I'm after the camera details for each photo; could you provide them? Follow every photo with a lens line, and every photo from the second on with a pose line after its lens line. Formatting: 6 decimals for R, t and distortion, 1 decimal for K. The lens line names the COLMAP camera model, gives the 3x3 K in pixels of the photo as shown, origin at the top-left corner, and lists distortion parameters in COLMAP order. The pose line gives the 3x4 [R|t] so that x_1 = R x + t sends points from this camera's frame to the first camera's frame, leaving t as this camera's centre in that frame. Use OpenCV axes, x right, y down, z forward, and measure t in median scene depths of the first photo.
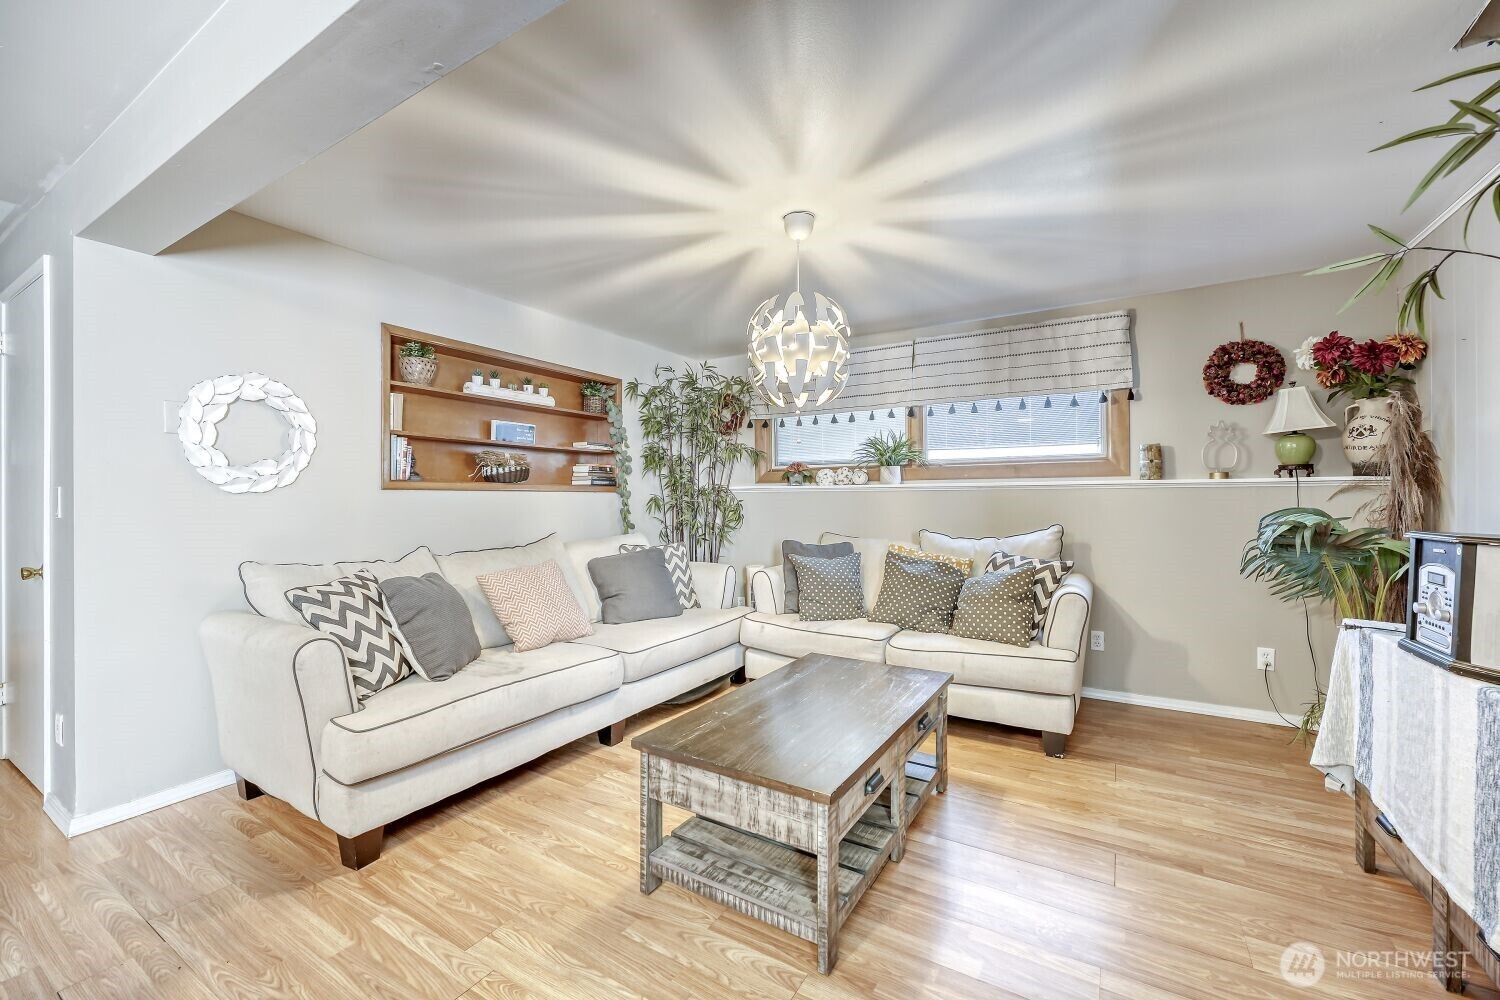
lens RADIAL K [[615.6, 0, 761.5], [0, 615.6, 497.2], [0, 0, 1]] dist [-0.022994, 0.000132]
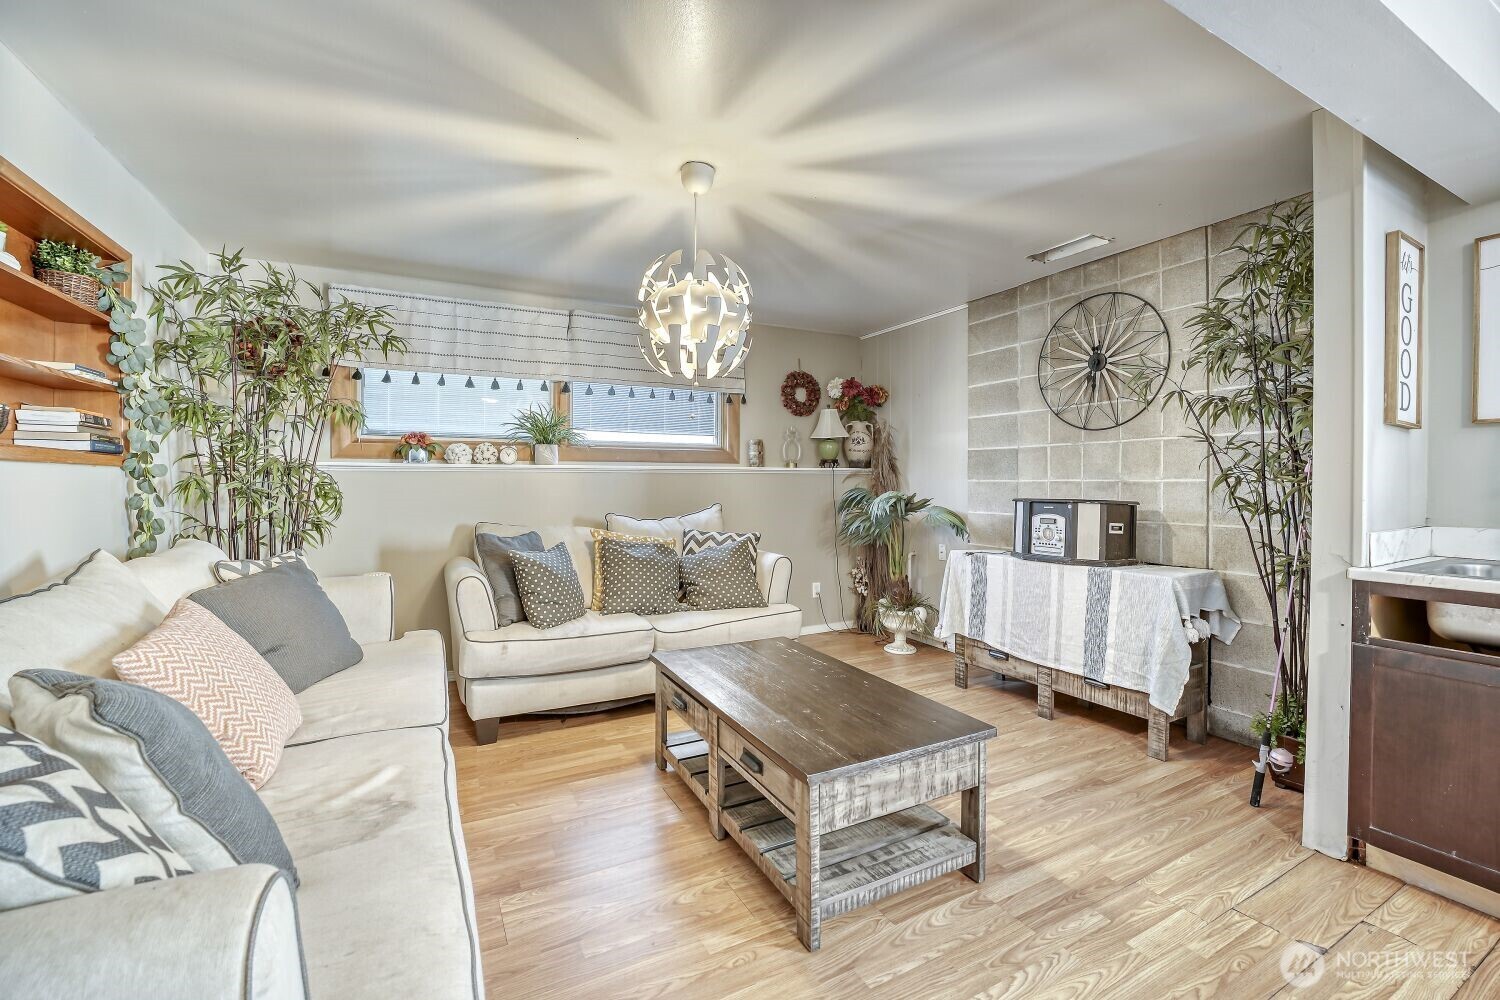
lens RADIAL K [[615.6, 0, 753.3], [0, 615.6, 484.9], [0, 0, 1]] dist [-0.022994, 0.000132]
pose [[0.503650, -0.002270, 0.863905, -0.490660], [-0.005195, 0.999971, 0.005656, 0.002126], [-0.863892, -0.007336, 0.503623, 0.338416]]
